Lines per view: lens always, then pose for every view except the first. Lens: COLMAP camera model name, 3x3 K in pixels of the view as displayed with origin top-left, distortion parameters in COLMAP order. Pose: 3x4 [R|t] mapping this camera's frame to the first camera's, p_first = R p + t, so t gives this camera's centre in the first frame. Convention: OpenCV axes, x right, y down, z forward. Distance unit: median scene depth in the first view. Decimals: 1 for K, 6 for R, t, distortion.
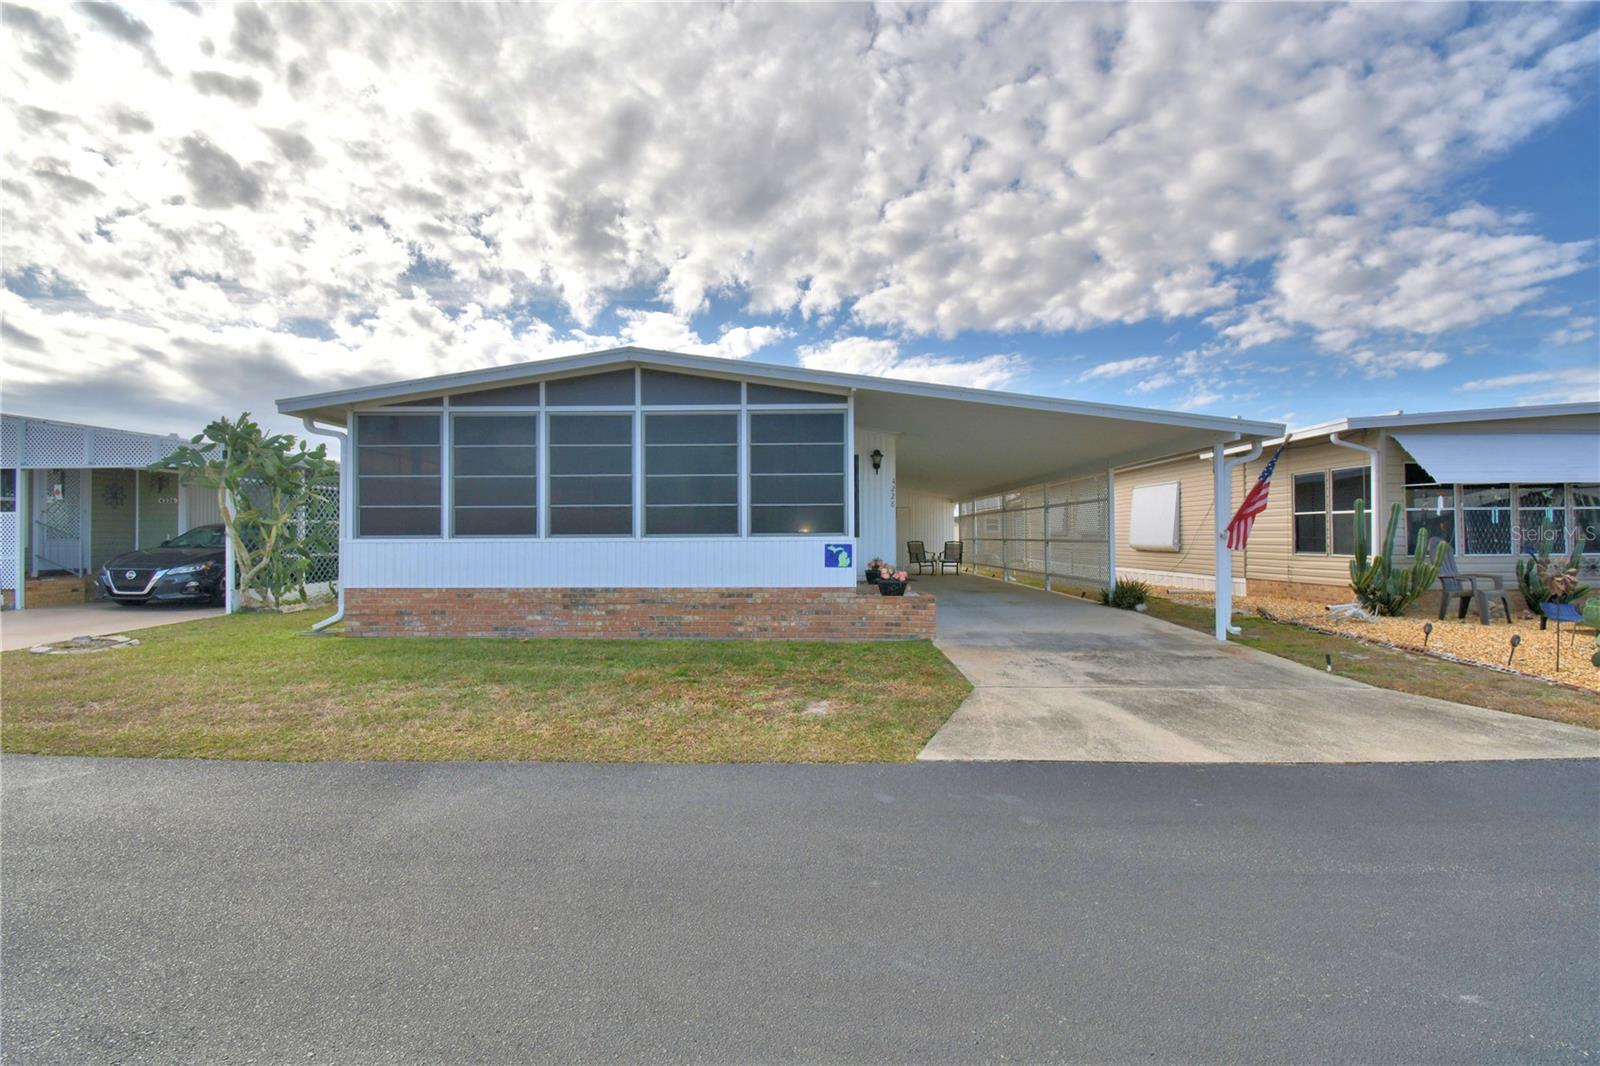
lens RADIAL K [[705.3, 0, 797.2], [0, 705.3, 532.5], [0, 0, 1]] dist [0.013520, -0.019634]
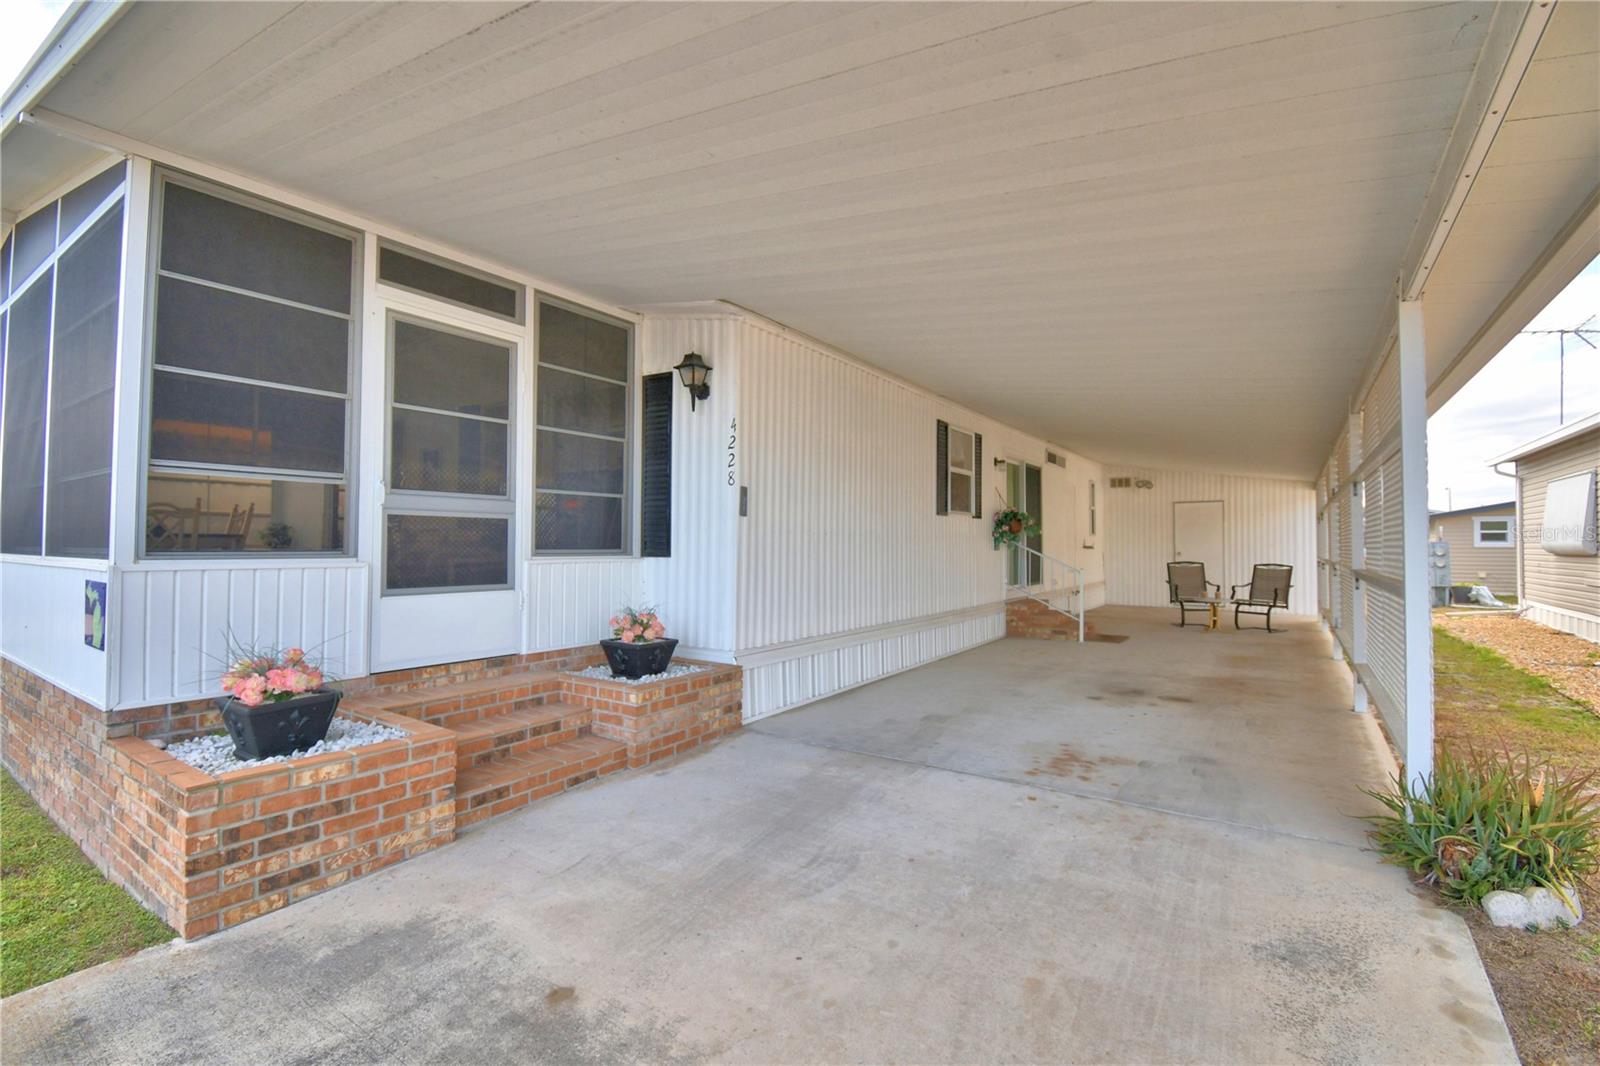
lens RADIAL K [[705.3, 0, 794.7], [0, 705.3, 537.8], [0, 0, 1]] dist [0.013520, -0.019634]
pose [[0.829383, 0.005880, -0.558649, 0.418232], [-0.007559, 0.999971, -0.000698, -0.006029], [0.558629, 0.004801, 0.829404, 0.709110]]
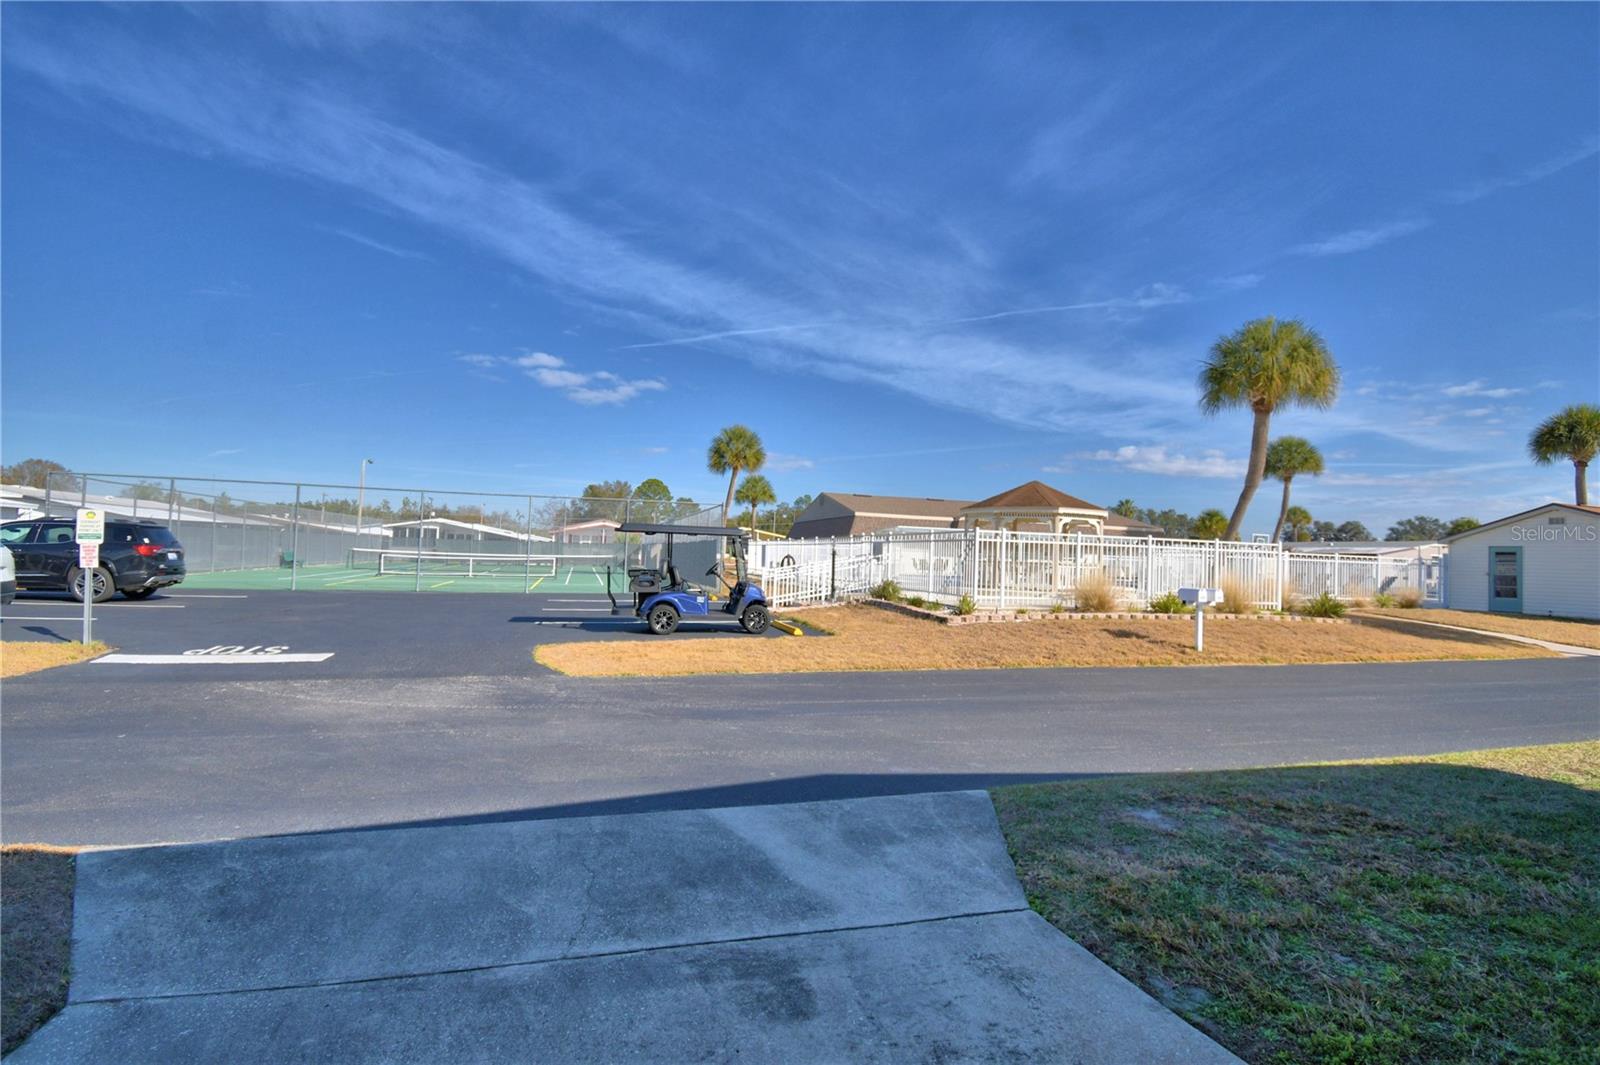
lens RADIAL K [[758.5, 0, 793.9], [0, 758.5, 534.3], [0, 0, 1]] dist [0.006420, -0.004703]
pose [[-0.961109, -0.030718, -0.274456, 0.324926], [-0.022194, 0.999172, -0.034112, -0.013574], [0.275276, -0.026694, -0.960994, 0.841547]]
